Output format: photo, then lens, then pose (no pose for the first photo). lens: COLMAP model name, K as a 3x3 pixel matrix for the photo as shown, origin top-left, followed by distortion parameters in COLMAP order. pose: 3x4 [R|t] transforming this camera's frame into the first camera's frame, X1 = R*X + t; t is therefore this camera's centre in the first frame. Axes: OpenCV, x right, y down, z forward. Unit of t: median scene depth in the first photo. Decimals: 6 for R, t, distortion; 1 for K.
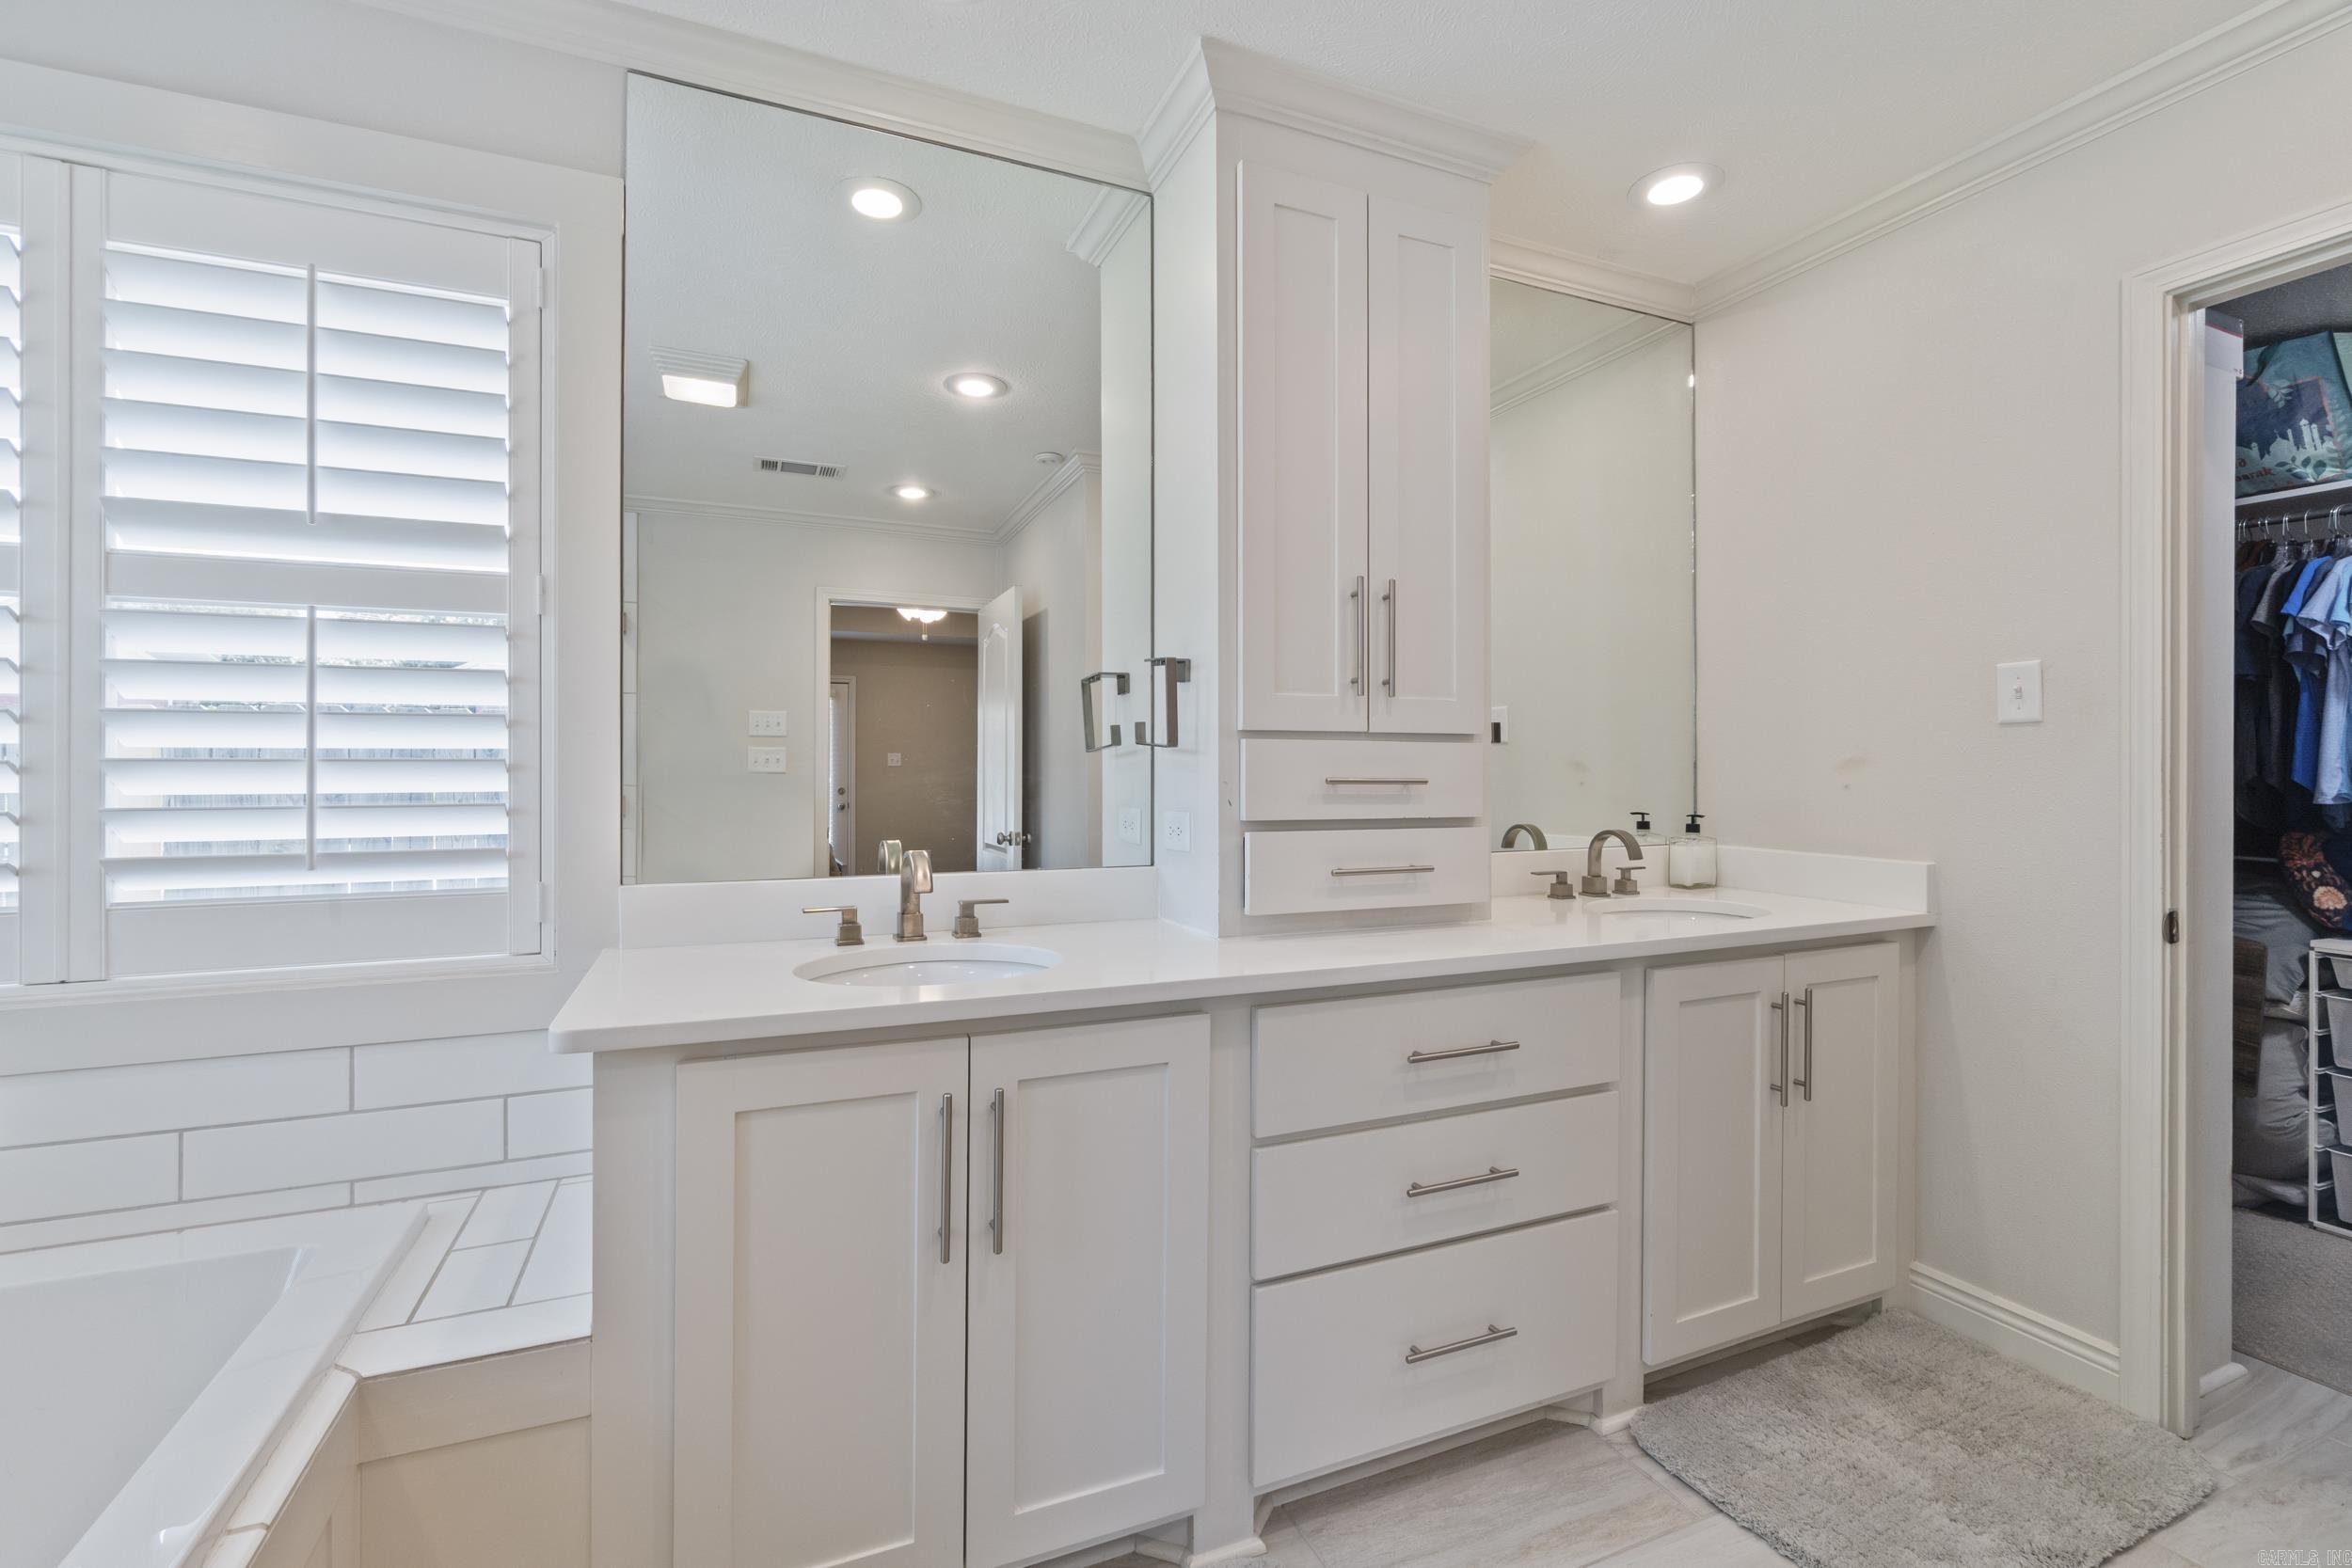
lens RADIAL K [[1031.8, 0, 1170.2], [0, 1031.8, 770.4], [0, 0, 1]] dist [-0.003413, 0.000338]
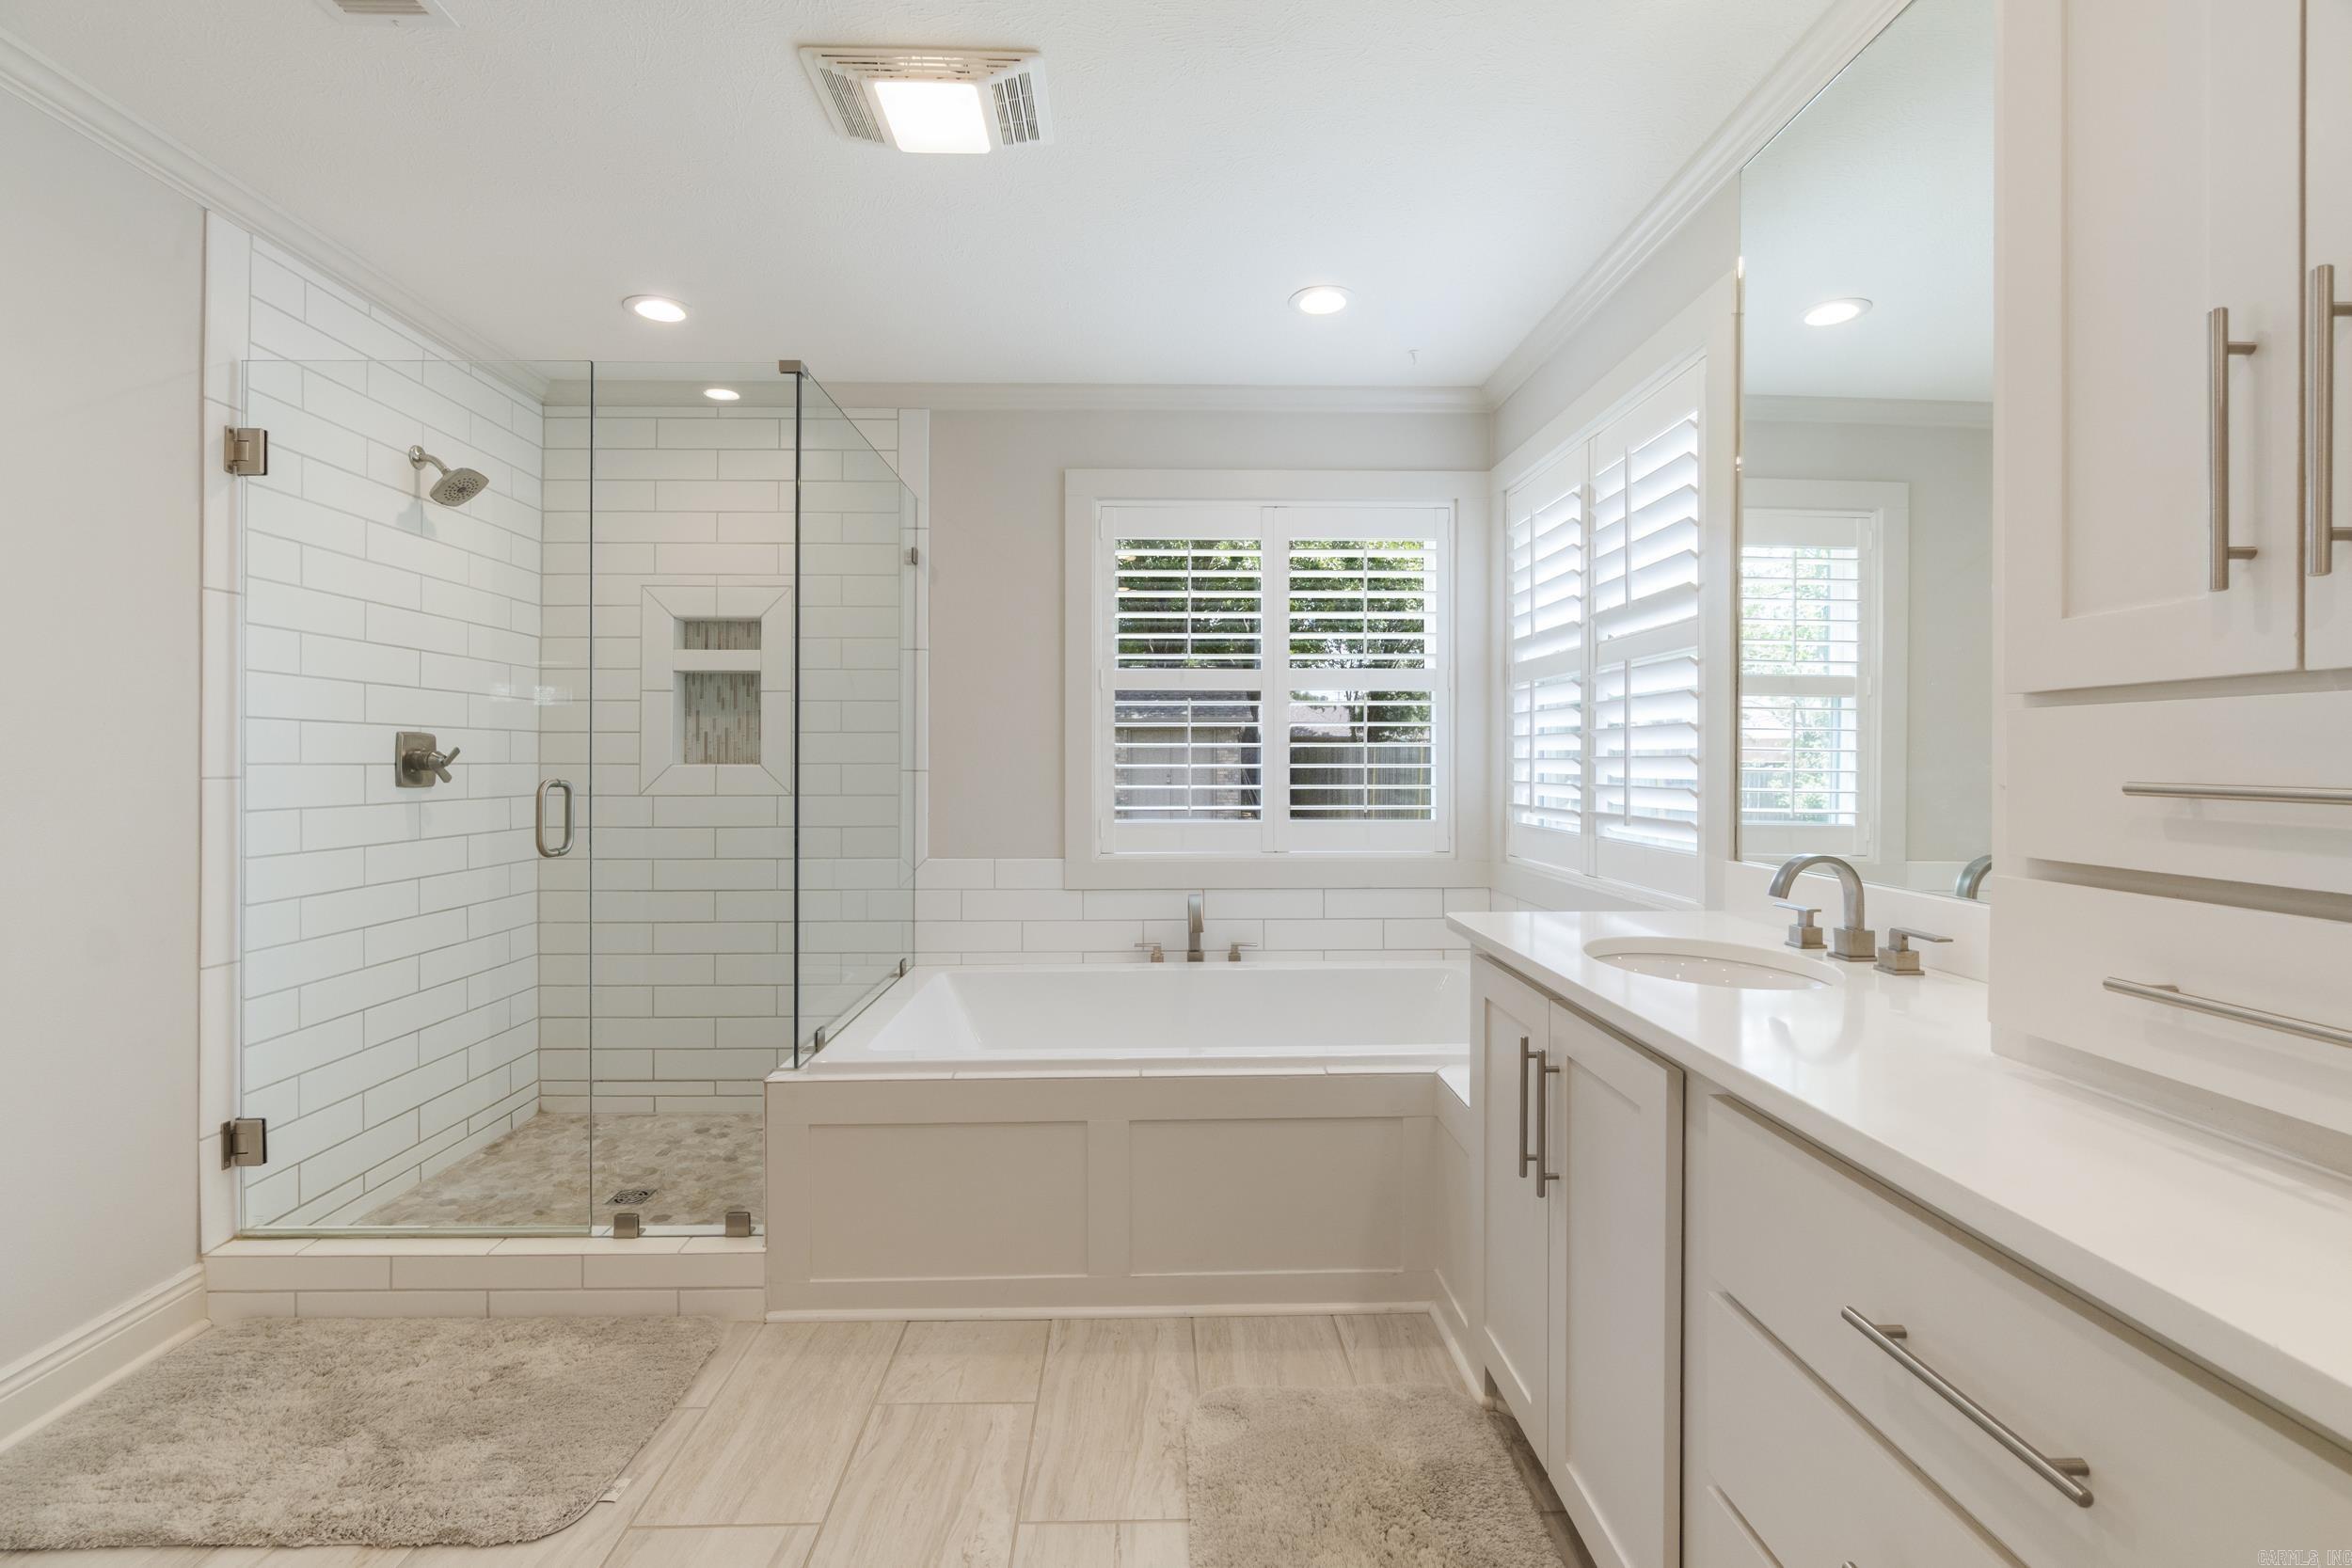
lens RADIAL K [[1042.7, 0, 1173.9], [0, 1042.7, 763.1], [0, 0, 1]] dist [-0.000205, 0.000083]
pose [[-0.371594, 0.000851, -0.928395, 0.760254], [-0.003400, 0.999992, 0.002277, -0.001119], [0.928389, 0.004003, -0.371588, 0.774397]]
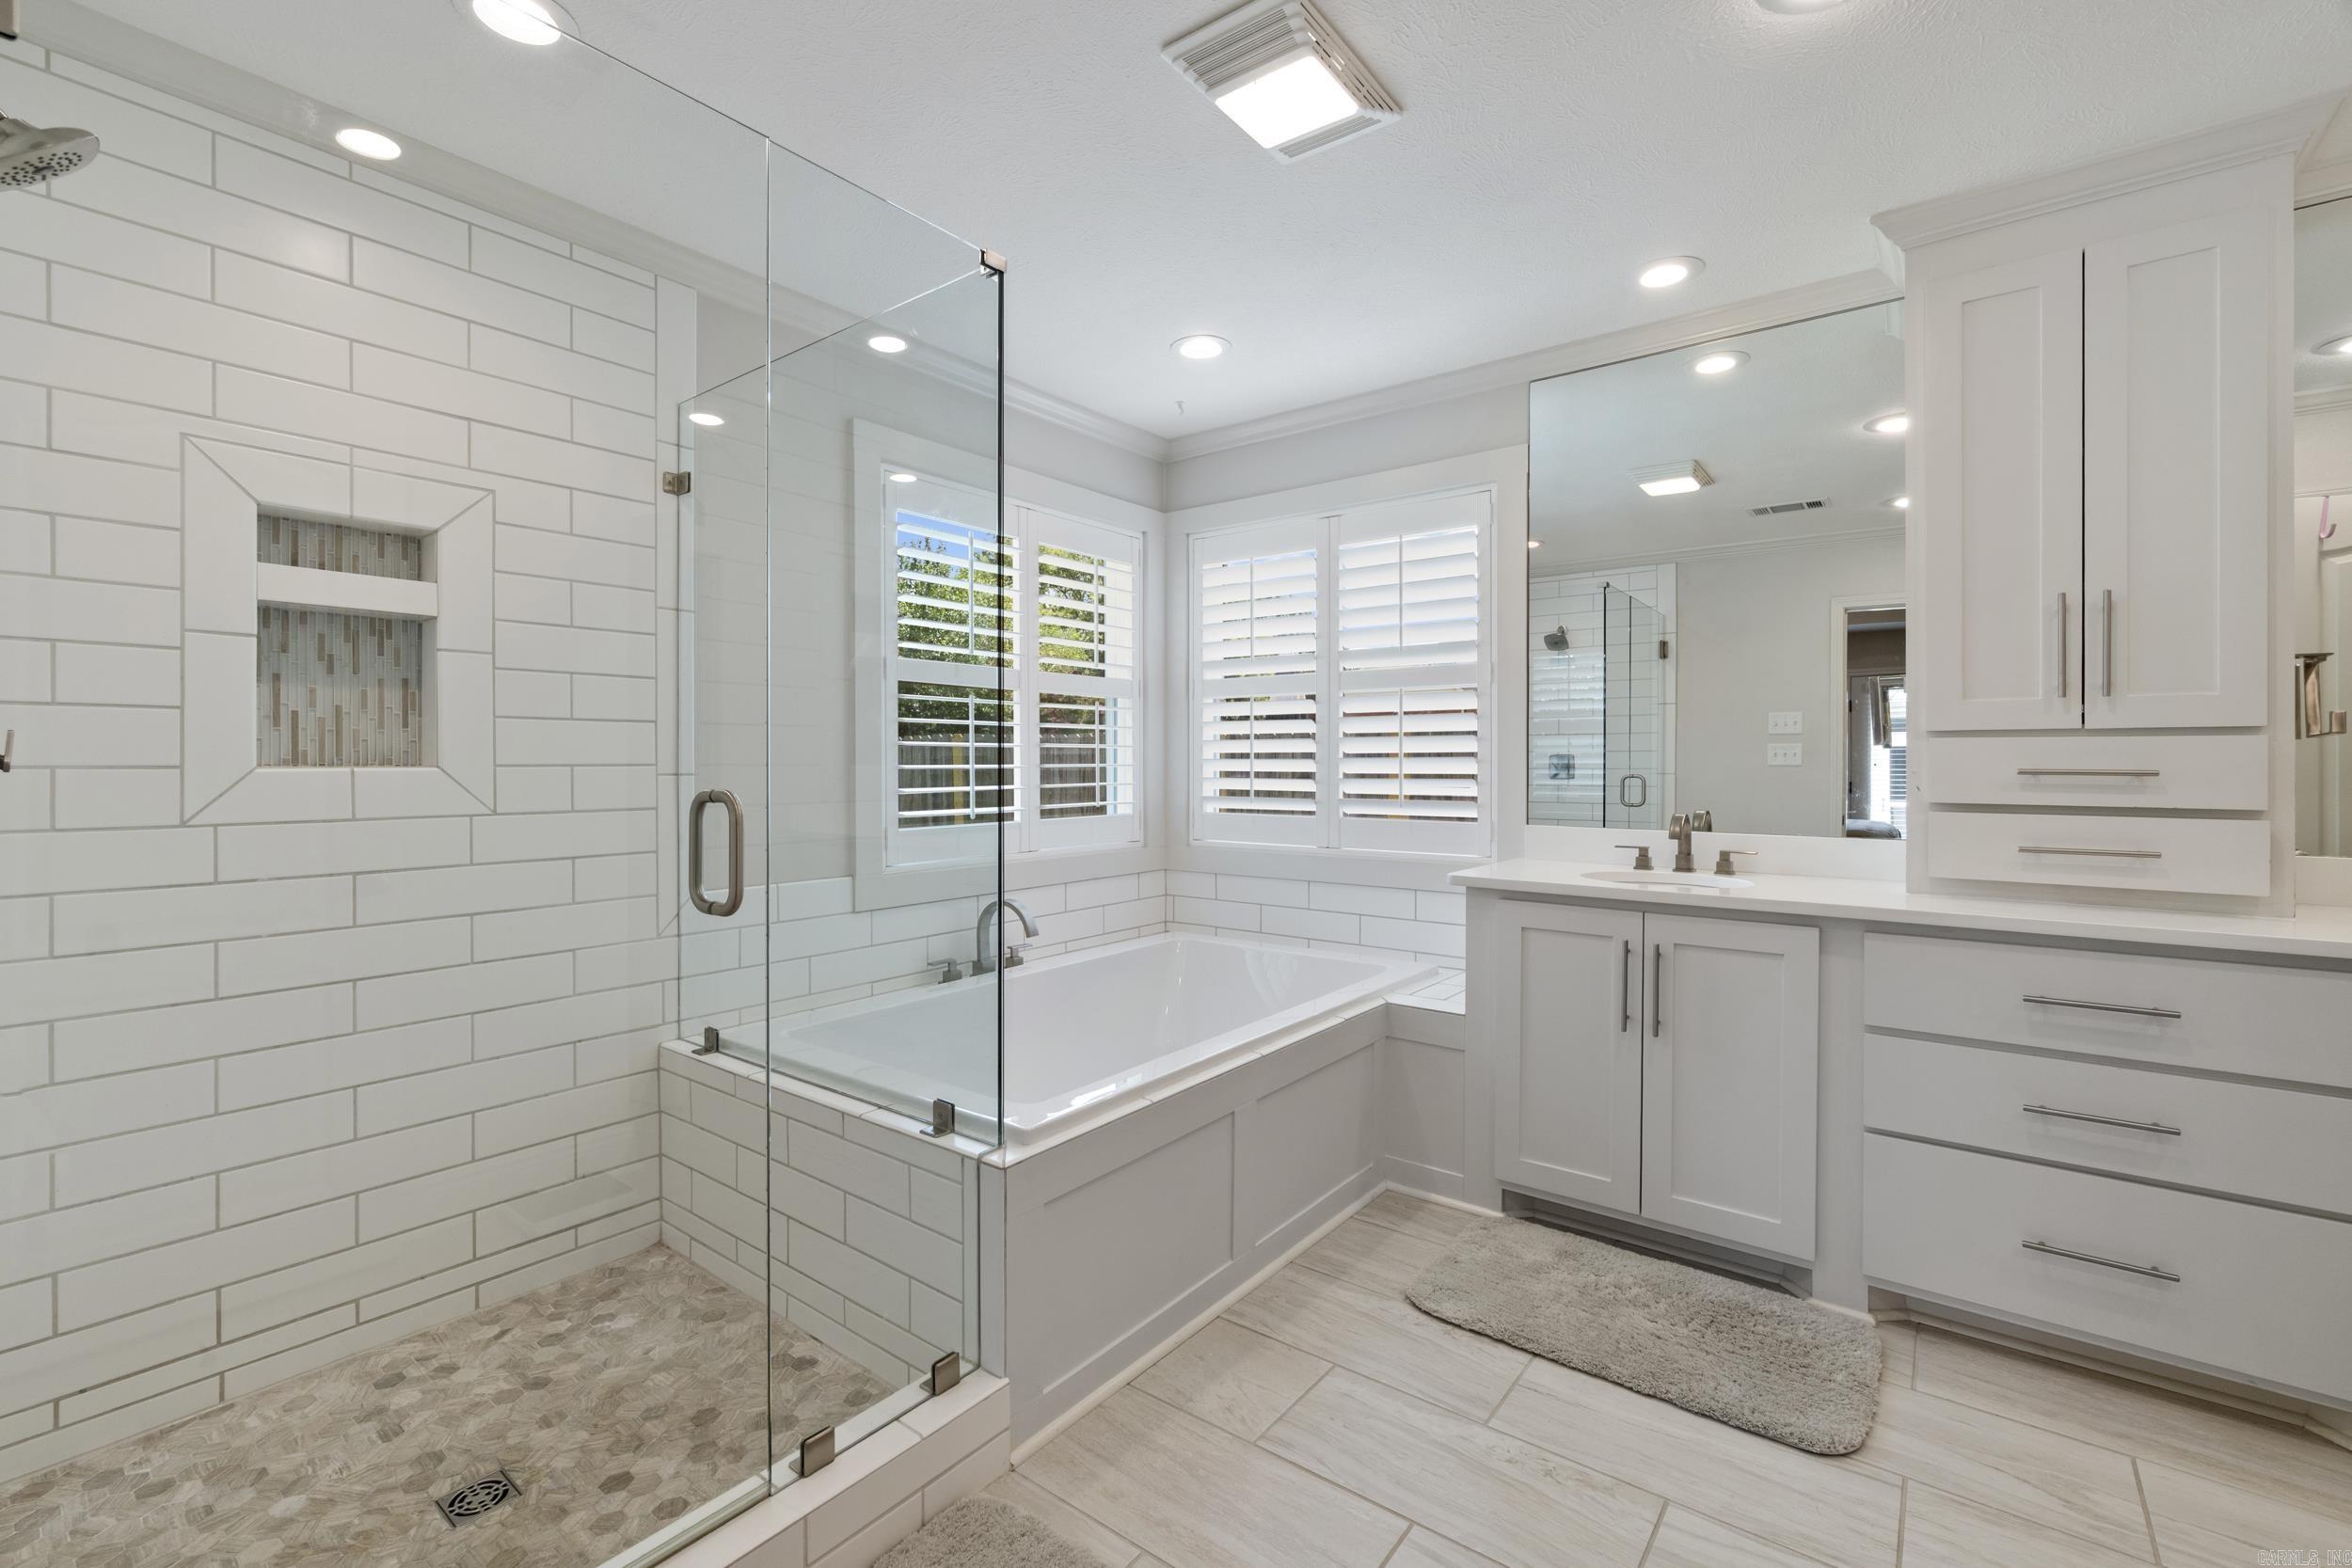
lens RADIAL K [[1031.8, 0, 1170.2], [0, 1031.8, 770.4], [0, 0, 1]] dist [-0.003413, 0.000338]
pose [[0.491888, 0.007429, -0.870627, 0.706503], [-0.001948, 0.999970, 0.007432, 0.001786], [0.870656, -0.001960, 0.491888, -0.433335]]
